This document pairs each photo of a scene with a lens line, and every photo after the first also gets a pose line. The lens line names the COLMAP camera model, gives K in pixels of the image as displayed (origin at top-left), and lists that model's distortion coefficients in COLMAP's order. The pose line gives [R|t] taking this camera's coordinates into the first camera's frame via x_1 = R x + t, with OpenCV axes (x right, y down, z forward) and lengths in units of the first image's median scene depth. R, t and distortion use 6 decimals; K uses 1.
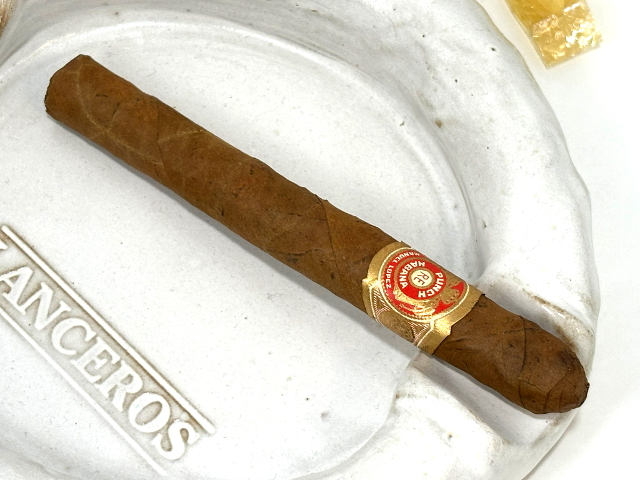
lens RADIAL K [[1693.1, 0, 320.0], [0, 1693.1, 240.0], [0, 0, 1]] dist [0.172748, 0.411358]
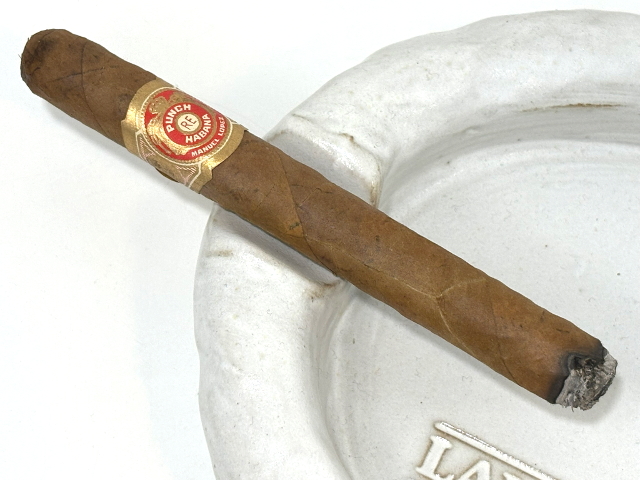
lens RADIAL K [[1756.4, 0, 320.0], [0, 1756.4, 240.0], [0, 0, 1]] dist [0.206511, -0.007987]
pose [[0.949047, -0.257302, 0.181947, -0.405136], [0.253462, 0.966323, 0.044462, -0.166843], [-0.187260, 0.003920, 0.982303, 0.081219]]
